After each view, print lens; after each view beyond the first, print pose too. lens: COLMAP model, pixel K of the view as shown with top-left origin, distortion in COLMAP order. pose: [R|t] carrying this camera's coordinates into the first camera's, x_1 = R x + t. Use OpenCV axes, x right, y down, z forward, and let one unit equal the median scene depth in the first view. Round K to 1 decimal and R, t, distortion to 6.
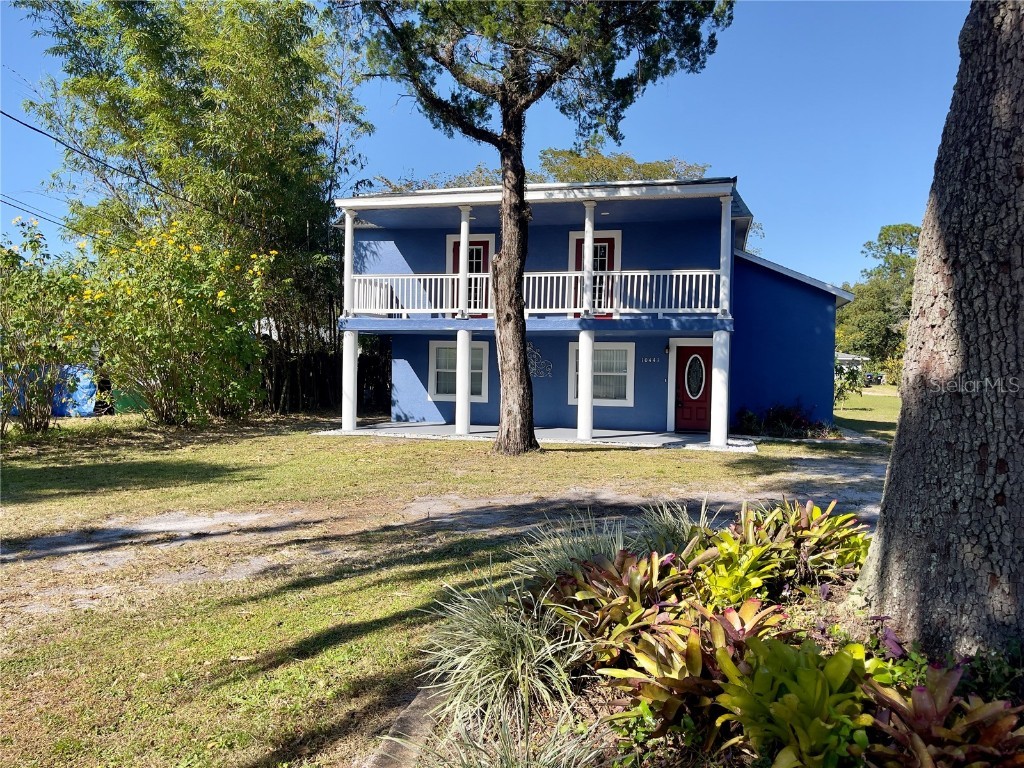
lens RADIAL K [[772.4, 0, 515.7], [0, 772.4, 387.1], [0, 0, 1]] dist [0.032018, -0.013396]
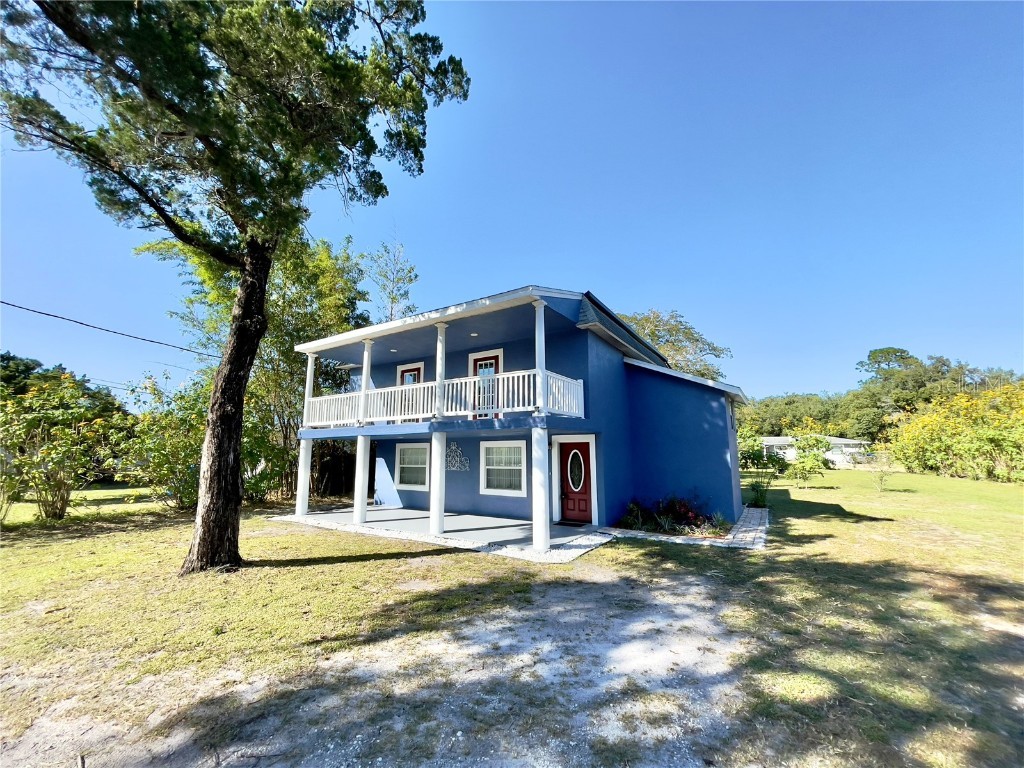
lens RADIAL K [[411.6, 0, 516.0], [0, 411.6, 380.5], [0, 0, 1]] dist [-0.001783, 0.003981]
pose [[0.949427, -0.074530, -0.305013, 0.415716], [0.012130, 0.979401, -0.201559, -0.026058], [0.313753, 0.187666, 0.930774, 0.488319]]
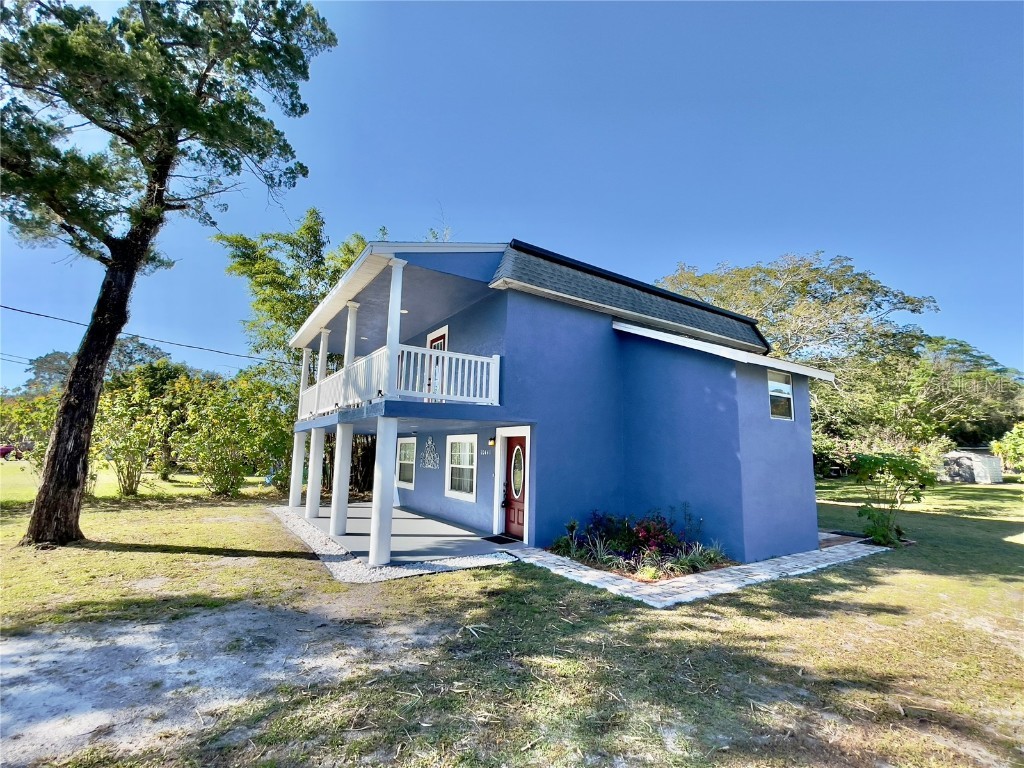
lens RADIAL K [[450.7, 0, 512.6], [0, 450.7, 377.8], [0, 0, 1]] dist [0.004176, 0.001639]
pose [[0.738139, -0.113194, -0.665085, 0.701267], [-0.022091, 0.981240, -0.191520, -0.024333], [0.674287, 0.156060, 0.721791, 0.753797]]
